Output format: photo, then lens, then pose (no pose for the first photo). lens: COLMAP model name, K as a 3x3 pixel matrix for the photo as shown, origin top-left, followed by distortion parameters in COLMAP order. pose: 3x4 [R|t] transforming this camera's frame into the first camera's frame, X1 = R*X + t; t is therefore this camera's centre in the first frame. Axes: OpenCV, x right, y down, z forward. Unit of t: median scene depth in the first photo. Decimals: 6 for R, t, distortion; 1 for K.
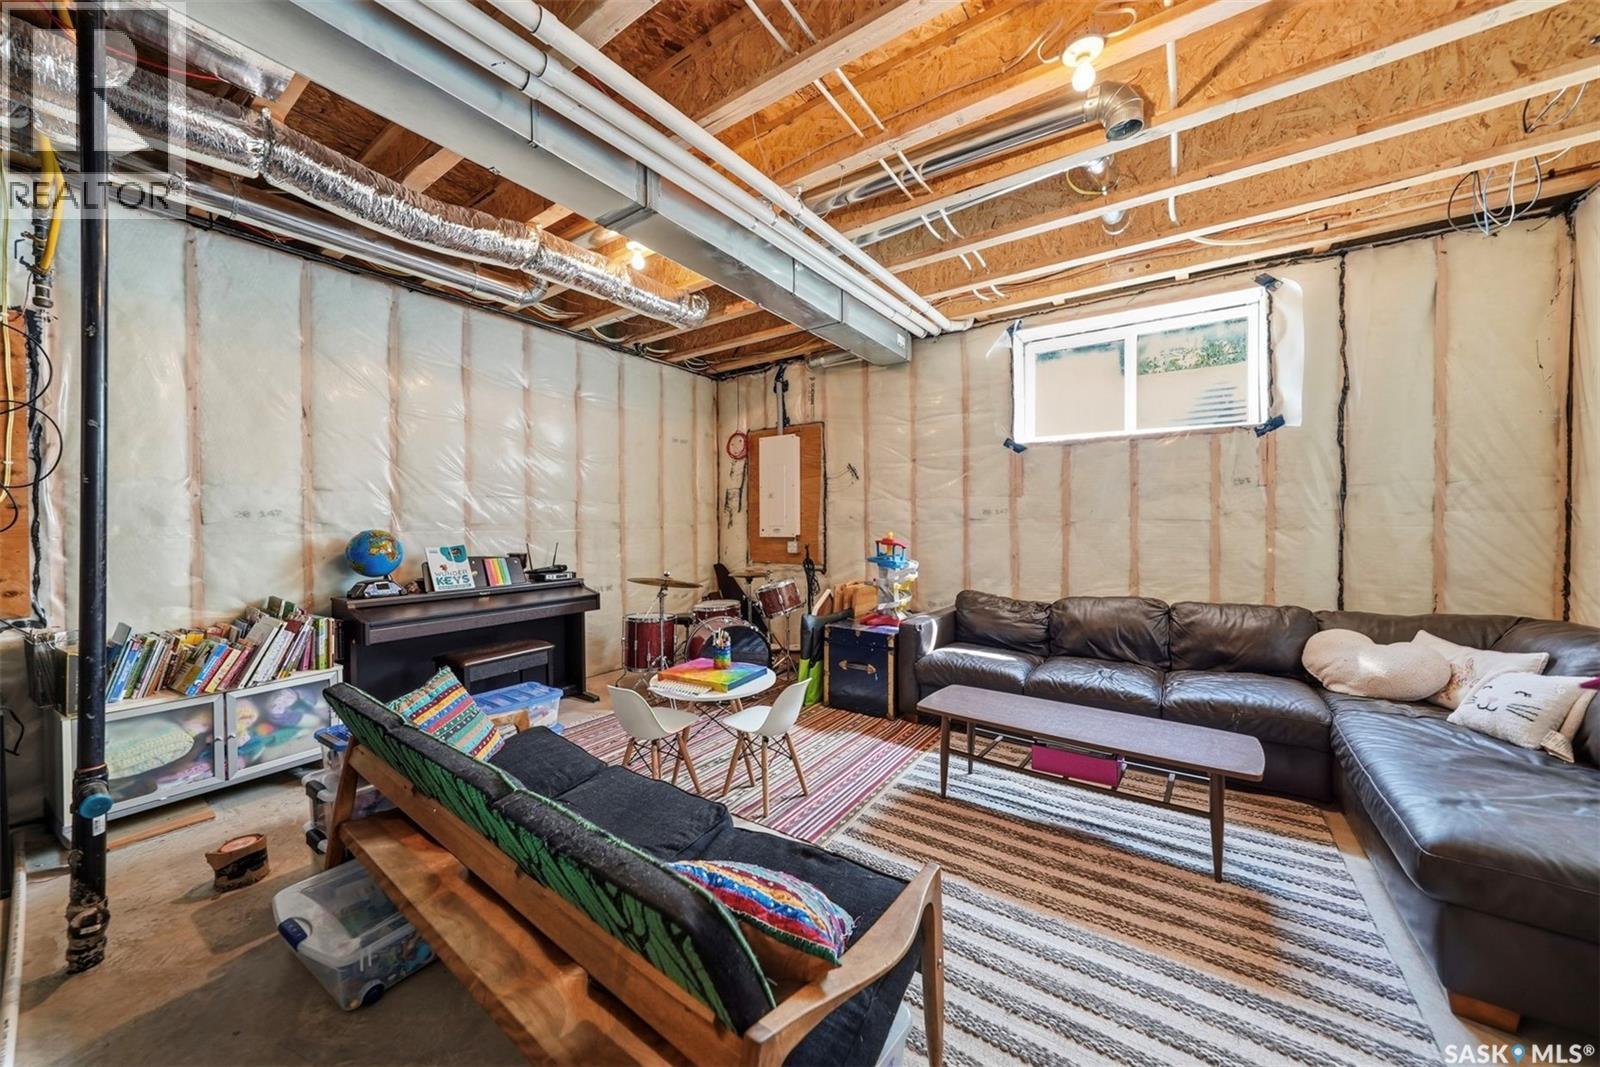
lens RADIAL K [[565.0, 0, 792.3], [0, 565.0, 521.5], [0, 0, 1]] dist [-0.002564, 0.000214]
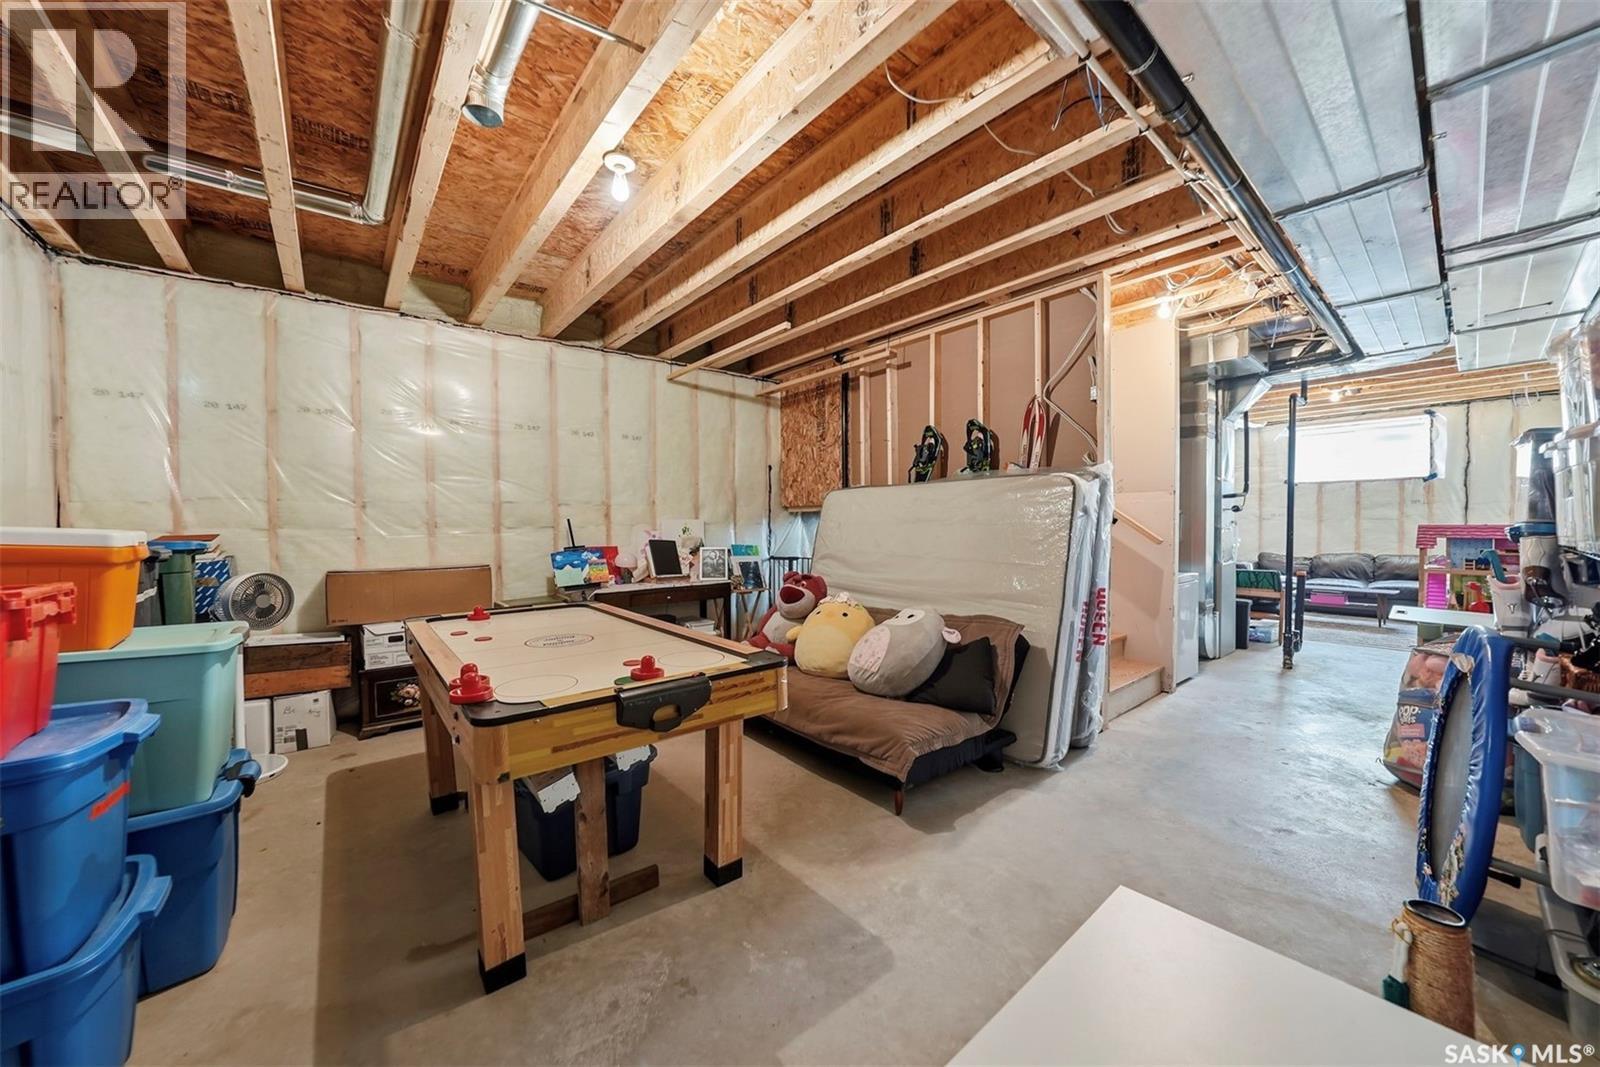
lens RADIAL K [[565.0, 0, 810.9], [0, 565.0, 529.6], [0, 0, 1]] dist [-0.002564, 0.000214]
pose [[0.968543, 0.007260, -0.248739, -0.855461], [-0.004419, 0.999918, 0.011978, 0.019778], [0.248806, -0.010502, 0.968496, -1.556798]]
